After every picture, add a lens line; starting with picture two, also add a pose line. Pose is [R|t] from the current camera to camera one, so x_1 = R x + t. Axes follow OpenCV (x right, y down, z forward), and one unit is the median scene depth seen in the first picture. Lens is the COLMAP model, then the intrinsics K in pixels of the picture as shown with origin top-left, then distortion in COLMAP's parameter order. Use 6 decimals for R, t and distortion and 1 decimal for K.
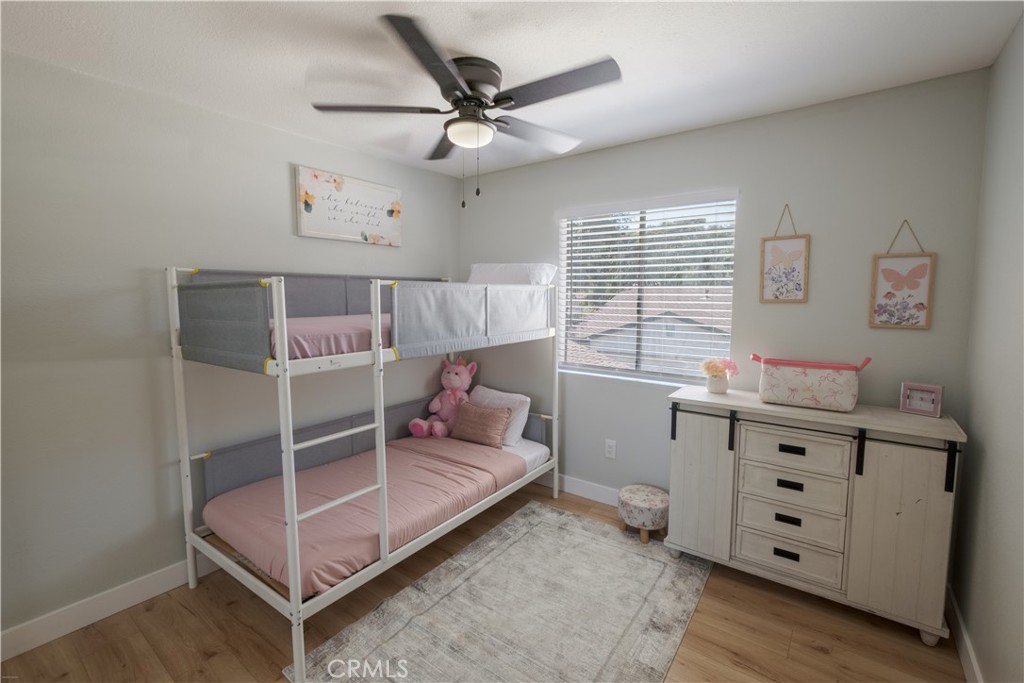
lens RADIAL K [[457.5, 0, 506.4], [0, 457.5, 342.7], [0, 0, 1]] dist [-0.003392, -0.000571]
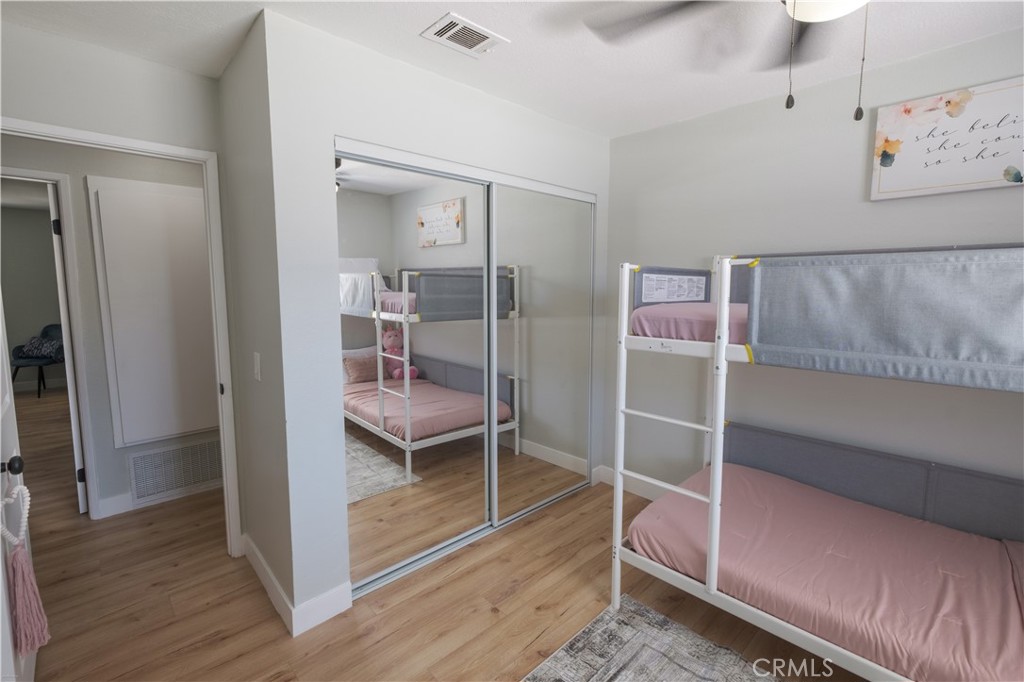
lens RADIAL K [[457.5, 0, 505.4], [0, 457.5, 335.3], [0, 0, 1]] dist [-0.003392, -0.000571]
pose [[-0.167921, 0.116564, -0.978885, 0.572797], [-0.093010, 0.986682, 0.133447, -0.070386], [0.981403, 0.113455, -0.154843, 0.703289]]
